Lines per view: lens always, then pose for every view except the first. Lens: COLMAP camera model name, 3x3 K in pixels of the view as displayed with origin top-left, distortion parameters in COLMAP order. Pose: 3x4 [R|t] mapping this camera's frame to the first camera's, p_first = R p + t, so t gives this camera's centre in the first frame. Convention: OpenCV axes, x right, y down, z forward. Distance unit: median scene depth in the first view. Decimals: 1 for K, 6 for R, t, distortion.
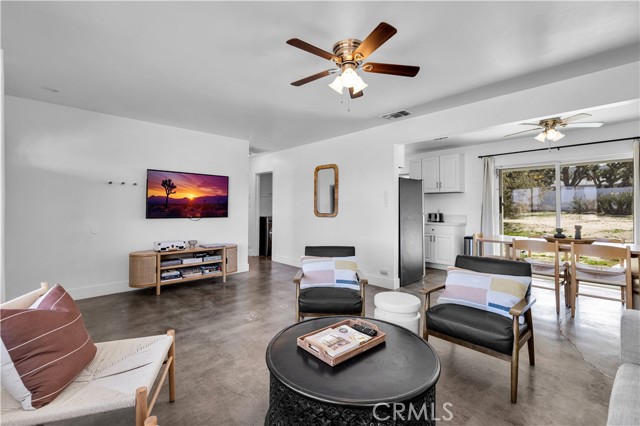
lens RADIAL K [[294.5, 0, 313.8], [0, 294.5, 201.6], [0, 0, 1]] dist [0.004071, 0.000663]
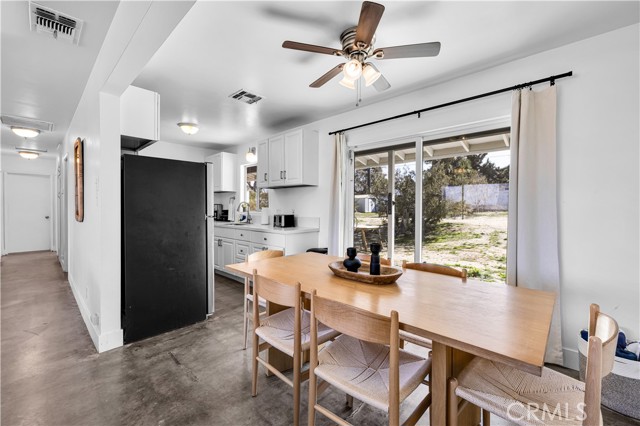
lens RADIAL K [[270.8, 0, 314.9], [0, 270.8, 212.8], [0, 0, 1]] dist [-0.003292, 0.000018]
pose [[0.999718, -0.001448, 0.023702, 0.611955], [0.000507, 0.999213, 0.039670, 0.010430], [-0.023741, -0.039647, 0.998932, 0.432470]]
